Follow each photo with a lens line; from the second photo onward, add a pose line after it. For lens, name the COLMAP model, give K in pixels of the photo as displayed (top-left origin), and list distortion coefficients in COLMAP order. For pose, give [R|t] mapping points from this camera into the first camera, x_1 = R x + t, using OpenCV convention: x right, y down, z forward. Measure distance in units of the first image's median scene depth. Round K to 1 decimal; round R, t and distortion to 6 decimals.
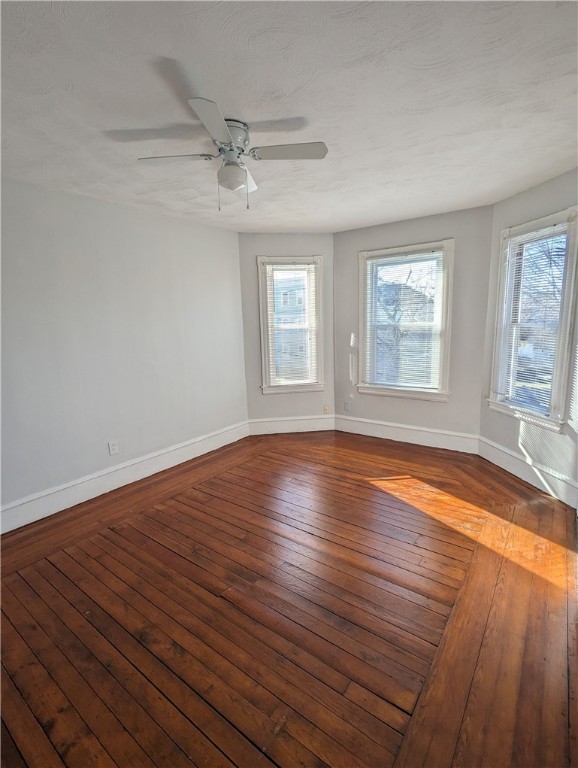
lens RADIAL K [[363.9, 0, 286.4], [0, 363.9, 381.5], [0, 0, 1]] dist [-0.000455, 0.002979]
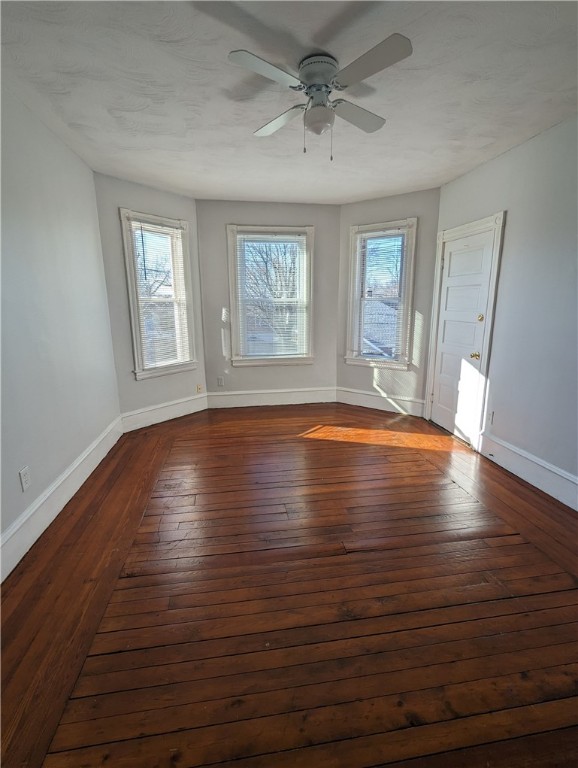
lens RADIAL K [[363.9, 0, 286.9], [0, 363.9, 382.9], [0, 0, 1]] dist [-0.000455, 0.002979]
pose [[0.701609, -0.130053, 0.700594, -0.557048], [0.106949, 0.991285, 0.076911, 0.019248], [-0.704491, 0.020966, 0.709403, 0.235761]]
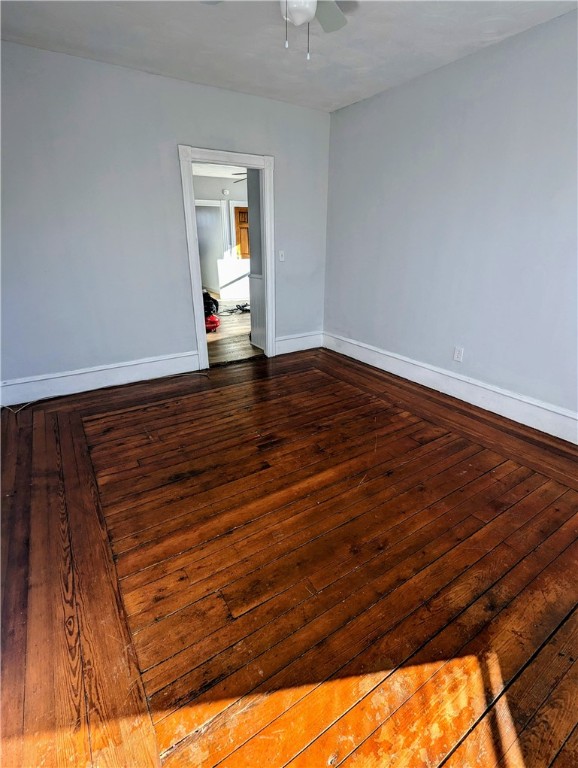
lens RADIAL K [[363.9, 0, 290.0], [0, 363.9, 381.4], [0, 0, 1]] dist [-0.000455, 0.002979]
pose [[-0.349210, 0.371116, -0.860422, 0.500261], [-0.150143, 0.884204, 0.442311, -0.104216], [0.924938, 0.283646, -0.253052, 0.828388]]
